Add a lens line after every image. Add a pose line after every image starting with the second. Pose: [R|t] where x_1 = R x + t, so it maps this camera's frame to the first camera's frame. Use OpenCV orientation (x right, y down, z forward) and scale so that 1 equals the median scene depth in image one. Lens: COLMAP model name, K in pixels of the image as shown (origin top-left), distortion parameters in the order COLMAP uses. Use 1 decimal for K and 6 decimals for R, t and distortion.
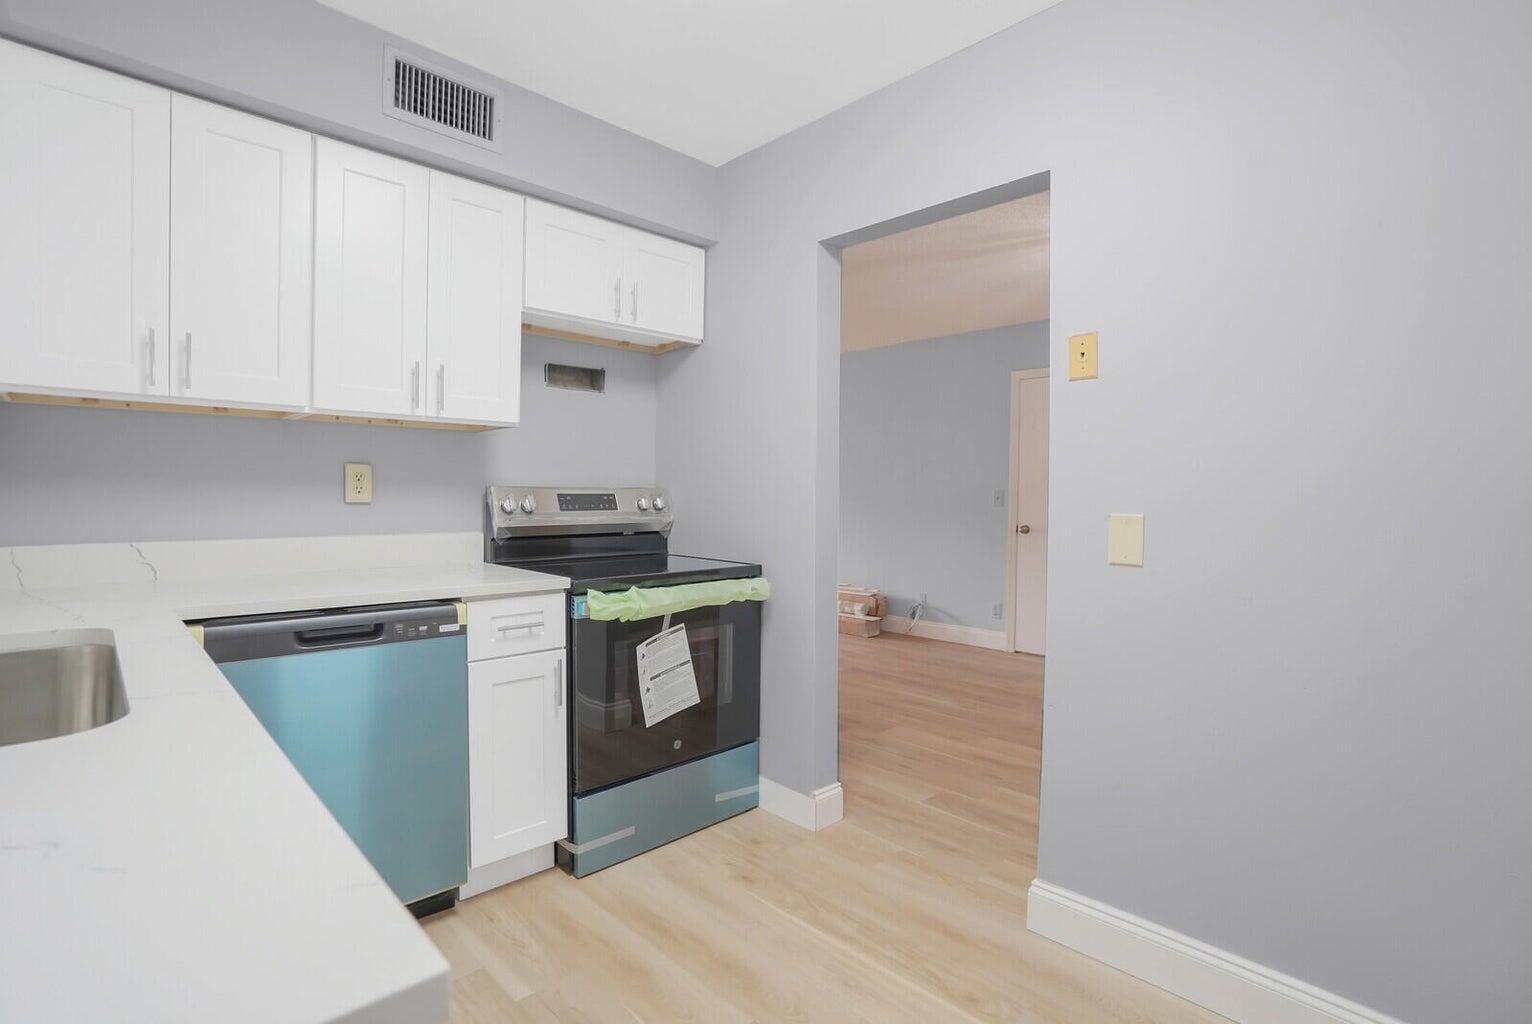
lens RADIAL K [[726.0, 0, 728.5], [0, 726.0, 509.9], [0, 0, 1]] dist [-0.080024, 0.041851]
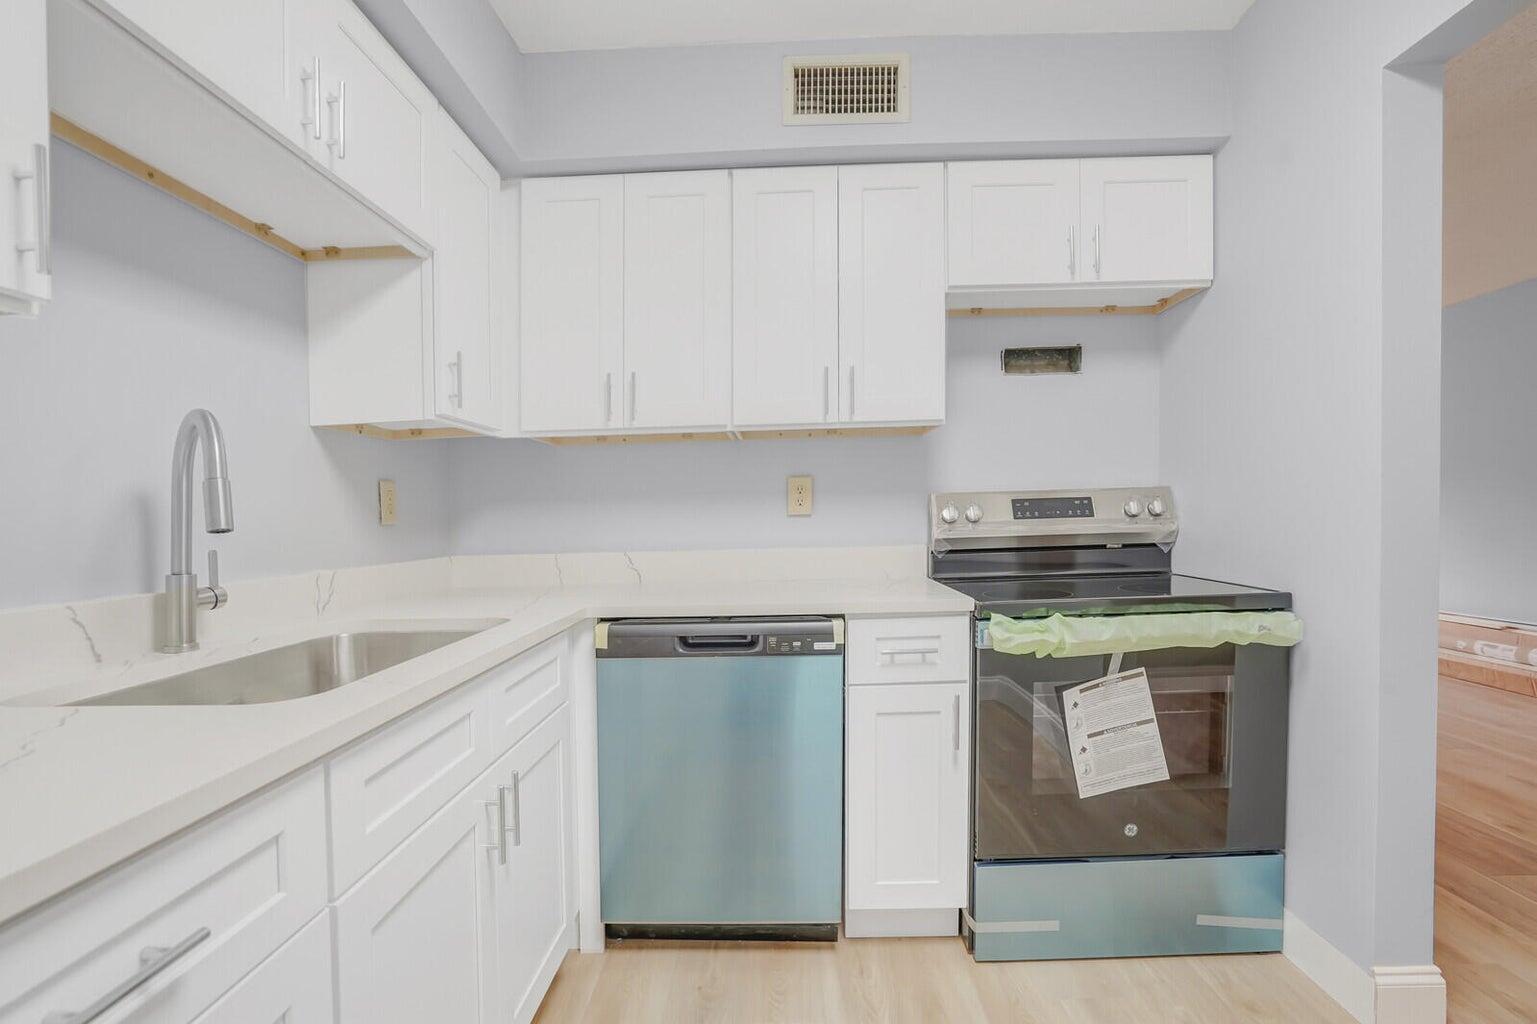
lens RADIAL K [[723.5, 0, 770.9], [0, 723.5, 531.0], [0, 0, 1]] dist [-0.064477, 0.025797]
pose [[0.714312, -0.011017, -0.699740, 0.175371], [0.018315, 0.999828, 0.002954, 0.008742], [0.699587, -0.014926, 0.714391, 0.223829]]
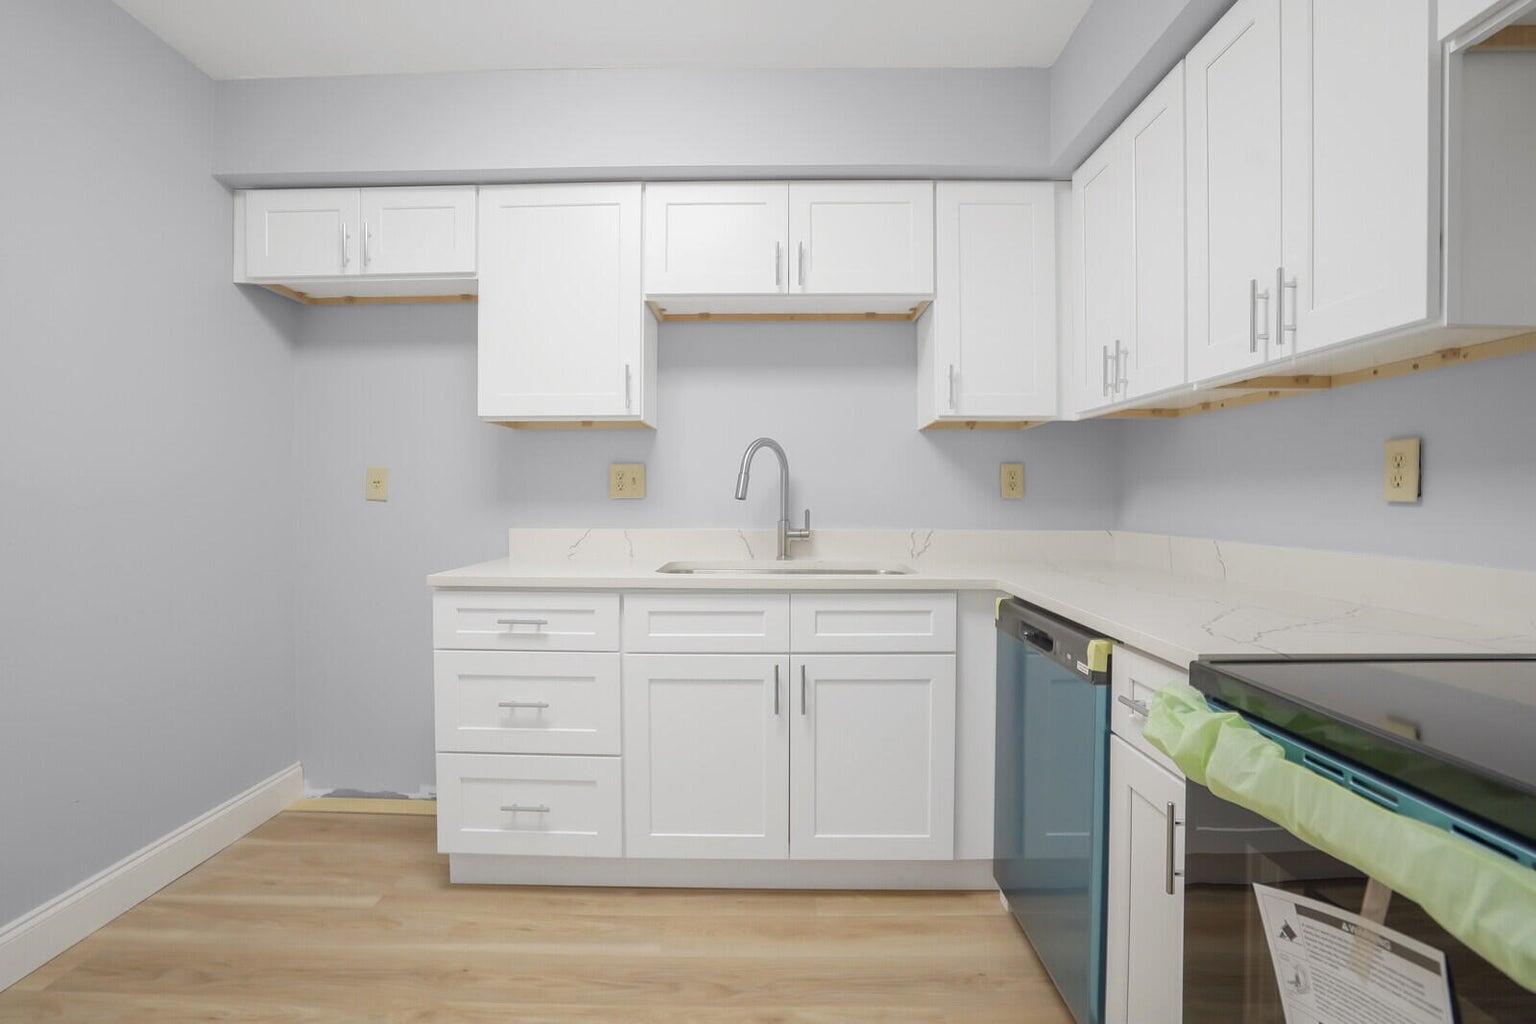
lens RADIAL K [[728.8, 0, 768.0], [0, 728.8, 512.0], [0, 0, 1]] dist [-0.049191, 0.015026]
pose [[-0.677294, 0.005781, -0.735690, 0.293314], [-0.020991, 0.999410, 0.027179, -0.006469], [0.735413, 0.033851, -0.676773, 0.996421]]
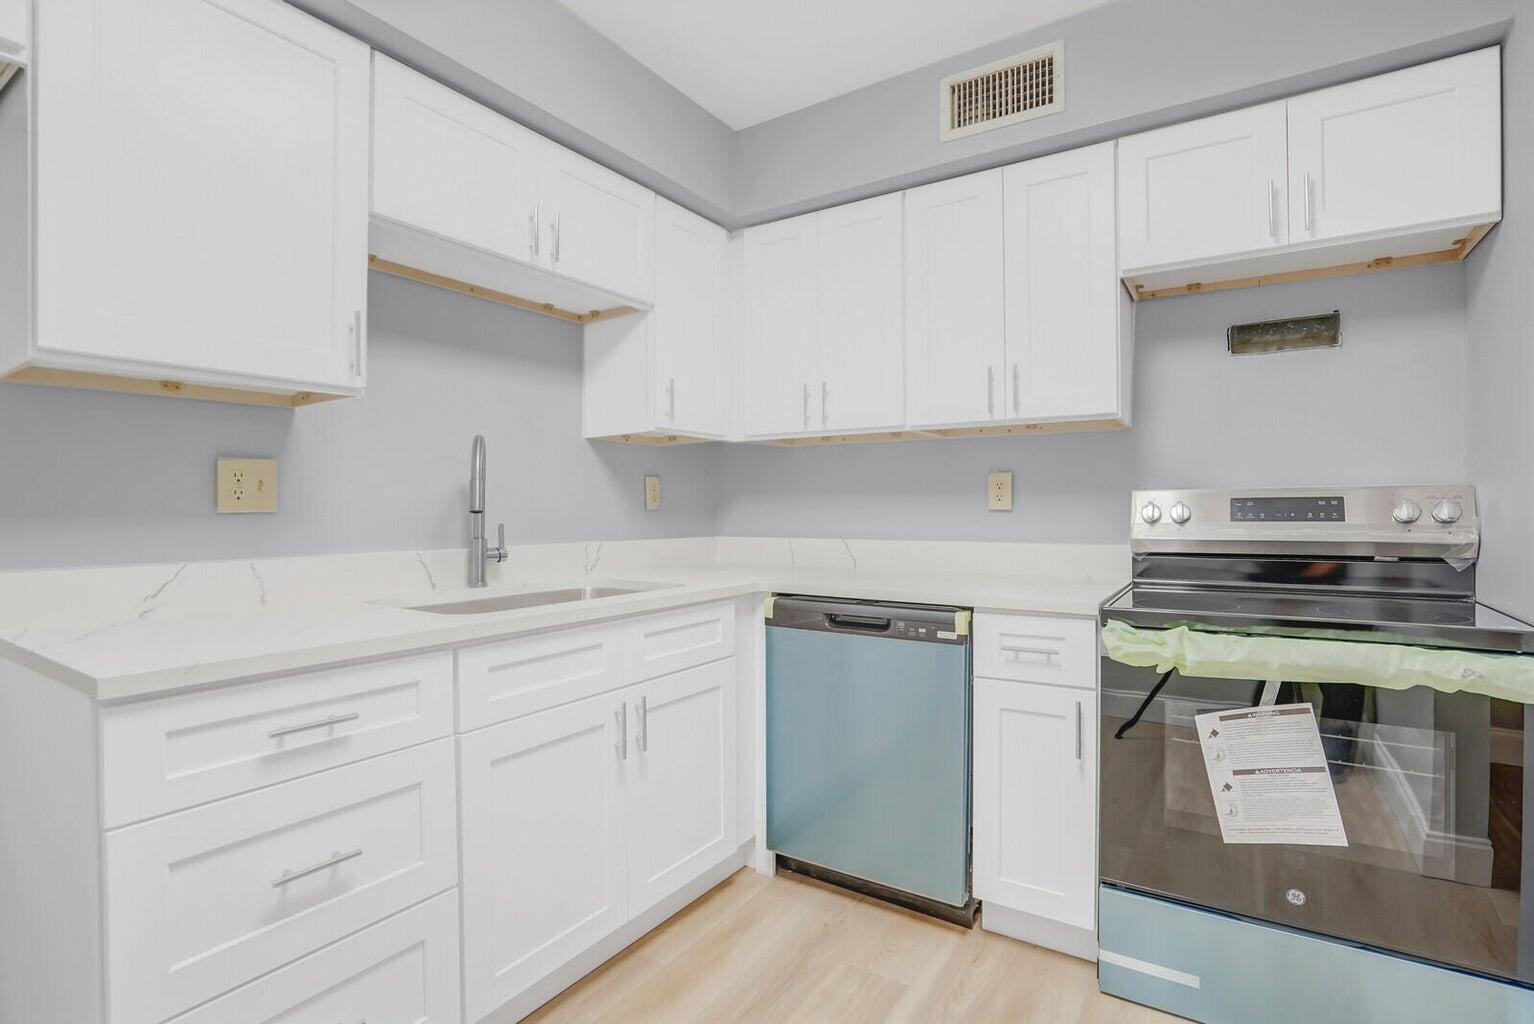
lens RADIAL K [[727.8, 0, 767.0], [0, 727.8, 512.0], [0, 0, 1]] dist [-0.049191, 0.015026]
pose [[0.249541, -0.004472, -0.968354, 0.408530], [-0.014126, 0.999866, -0.008258, 0.005738], [0.968261, 0.015740, 0.249444, 0.405169]]
